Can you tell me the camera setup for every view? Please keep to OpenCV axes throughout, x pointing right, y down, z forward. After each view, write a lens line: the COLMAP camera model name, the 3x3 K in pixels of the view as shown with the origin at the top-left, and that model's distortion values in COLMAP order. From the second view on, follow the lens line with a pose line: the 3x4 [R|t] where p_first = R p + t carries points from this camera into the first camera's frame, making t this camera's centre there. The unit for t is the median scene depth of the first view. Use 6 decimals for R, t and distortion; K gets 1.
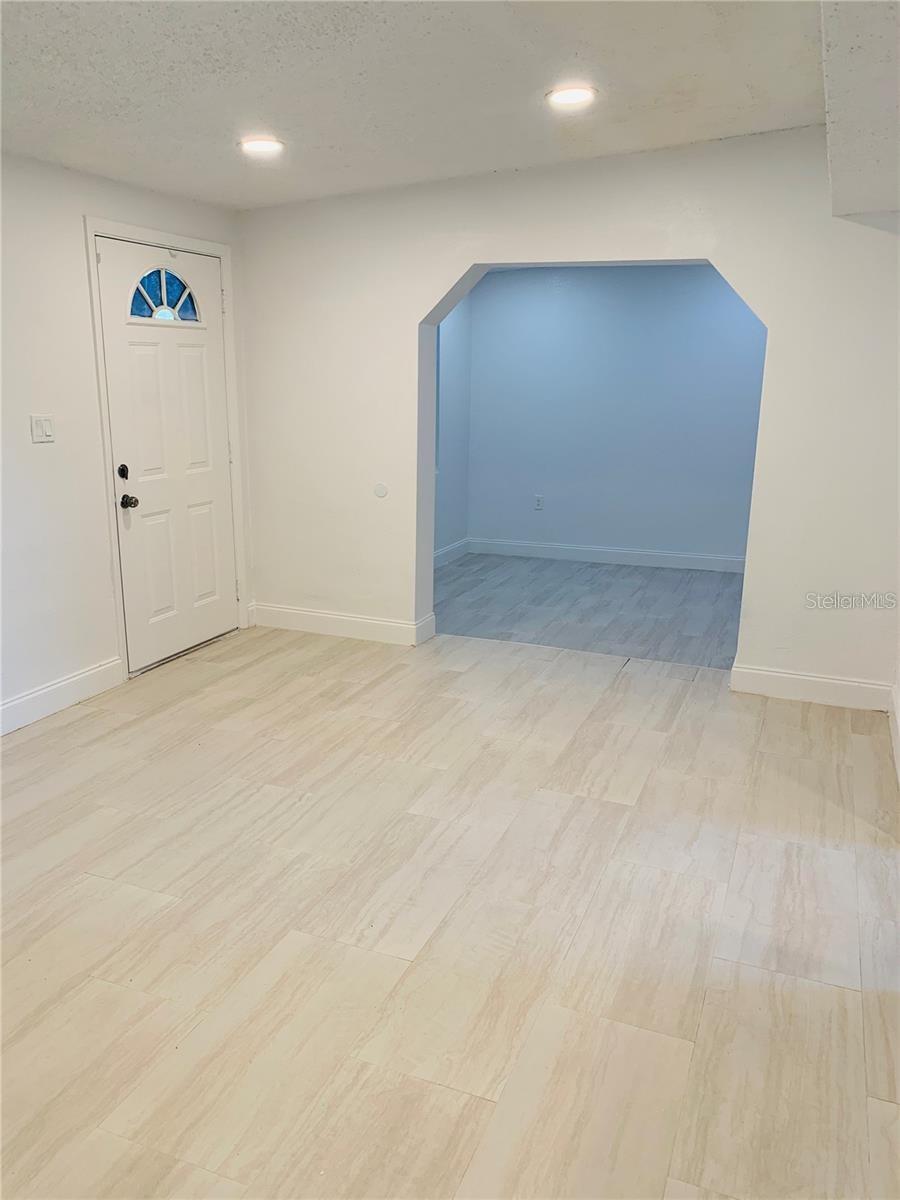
lens RADIAL K [[911.5, 0, 450.0], [0, 911.5, 600.0], [0, 0, 1]] dist [-0.001456, 0.001502]
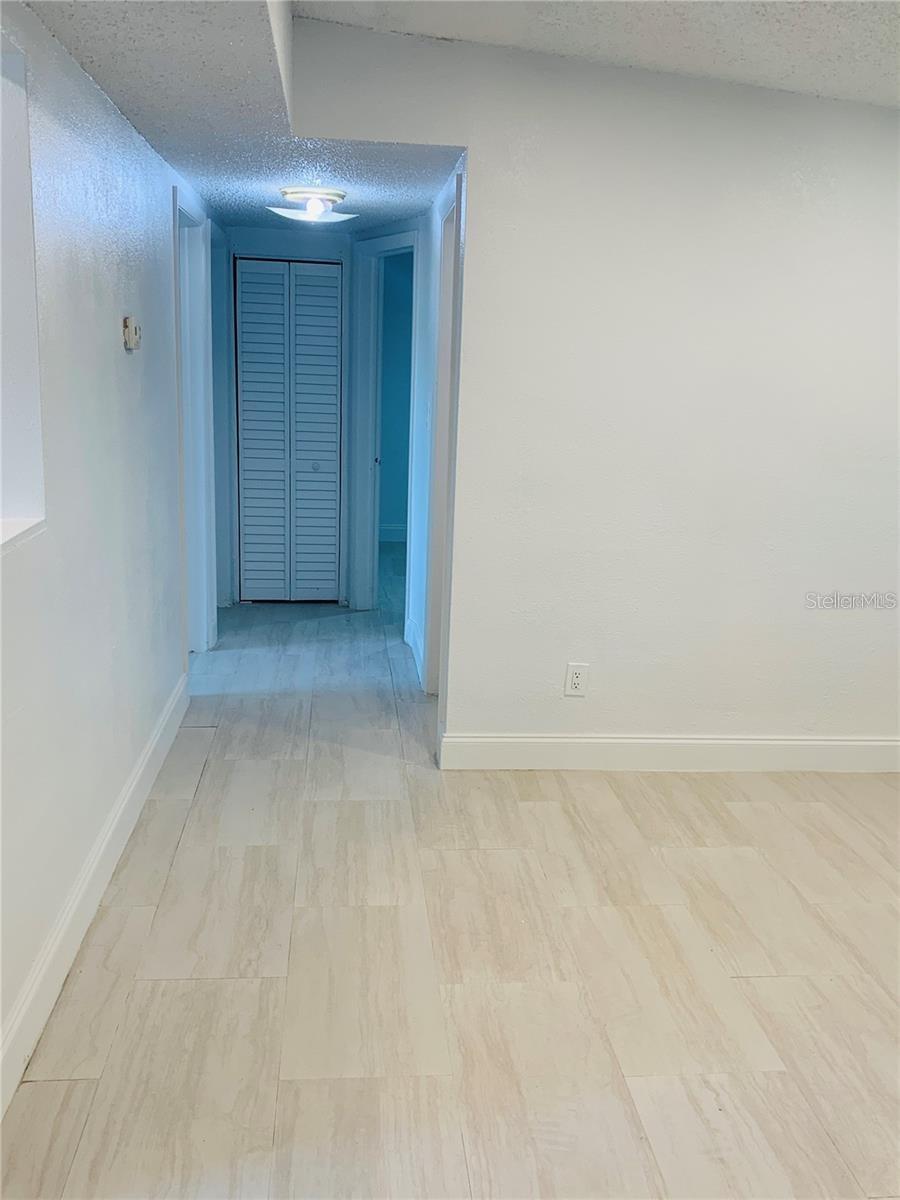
lens RADIAL K [[1076.3, 0, 450.0], [0, 1076.3, 600.0], [0, 0, 1]] dist [0.001604, 0.002360]
pose [[-0.881332, 0.055513, -0.469226, 0.578996], [-0.164935, 0.894462, 0.415612, -0.394636], [0.442777, 0.443684, -0.779162, 1.655987]]
